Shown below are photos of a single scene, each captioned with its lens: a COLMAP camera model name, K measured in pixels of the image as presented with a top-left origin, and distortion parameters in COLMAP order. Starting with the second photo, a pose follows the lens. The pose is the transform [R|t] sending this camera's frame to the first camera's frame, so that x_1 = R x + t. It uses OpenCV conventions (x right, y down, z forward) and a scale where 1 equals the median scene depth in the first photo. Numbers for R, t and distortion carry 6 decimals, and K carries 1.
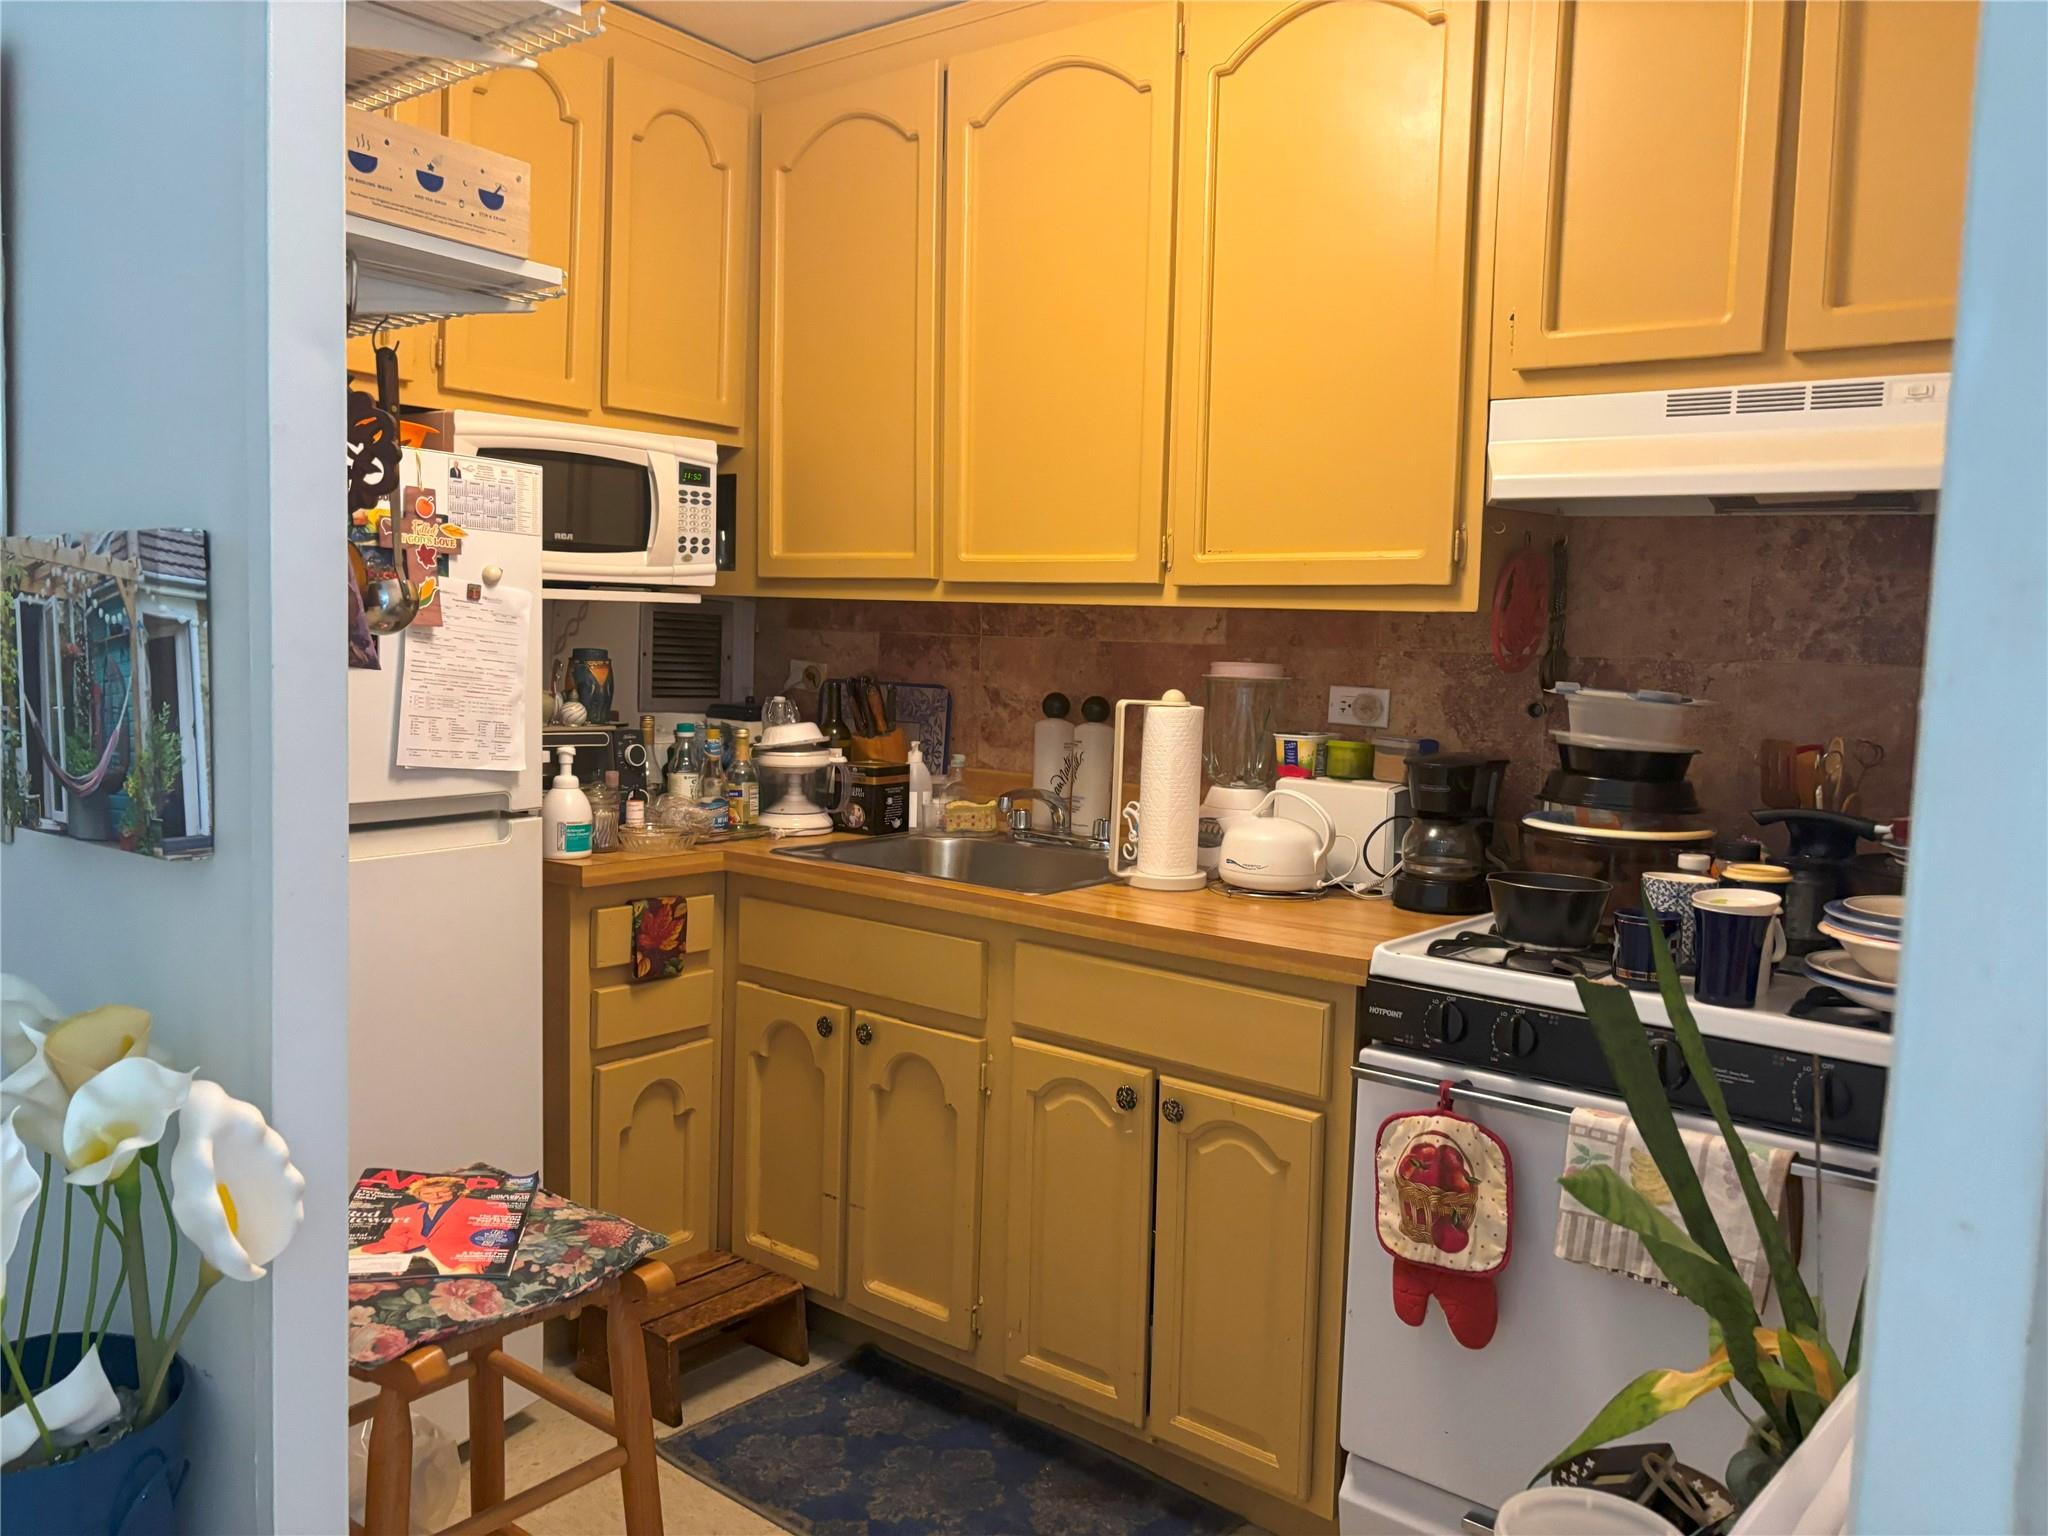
lens RADIAL K [[1531.6, 0, 1024.0], [0, 1531.6, 768.0], [0, 0, 1]] dist [0.071571, 0.000130]
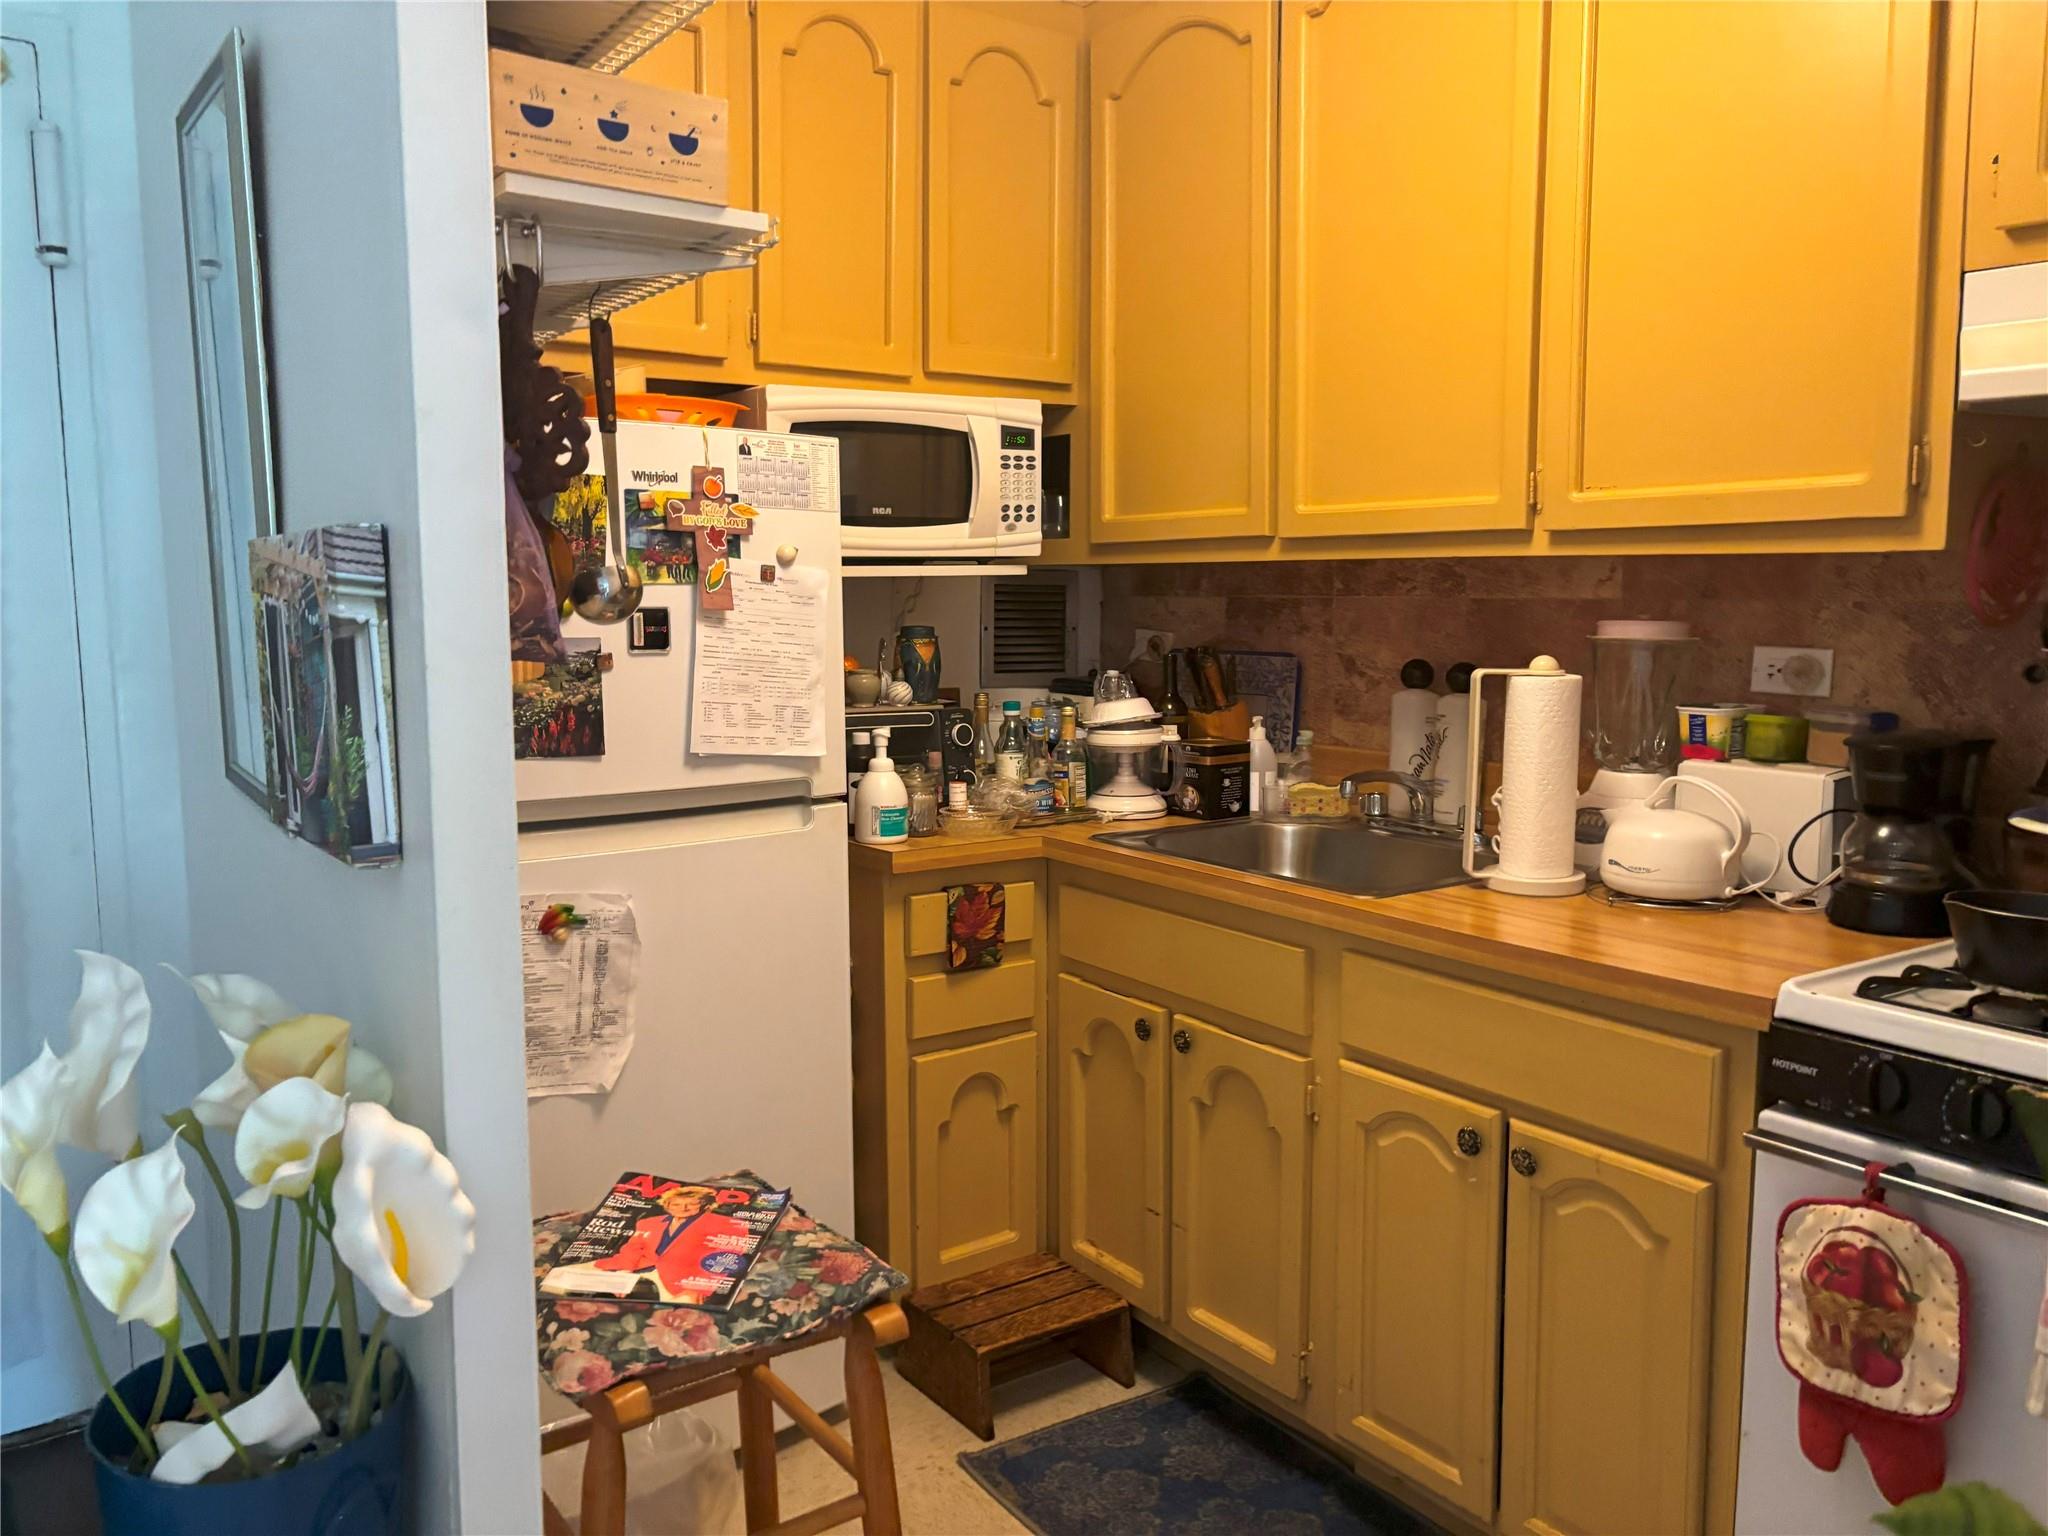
lens RADIAL K [[1528.7, 0, 1026.3], [0, 1528.7, 775.0], [0, 0, 1]] dist [0.076849, -0.064508]
pose [[0.960292, 0.001696, -0.278991, 0.064068], [0.006809, 0.999541, 0.029515, -0.013312], [0.278913, -0.030242, 0.959840, 0.108846]]
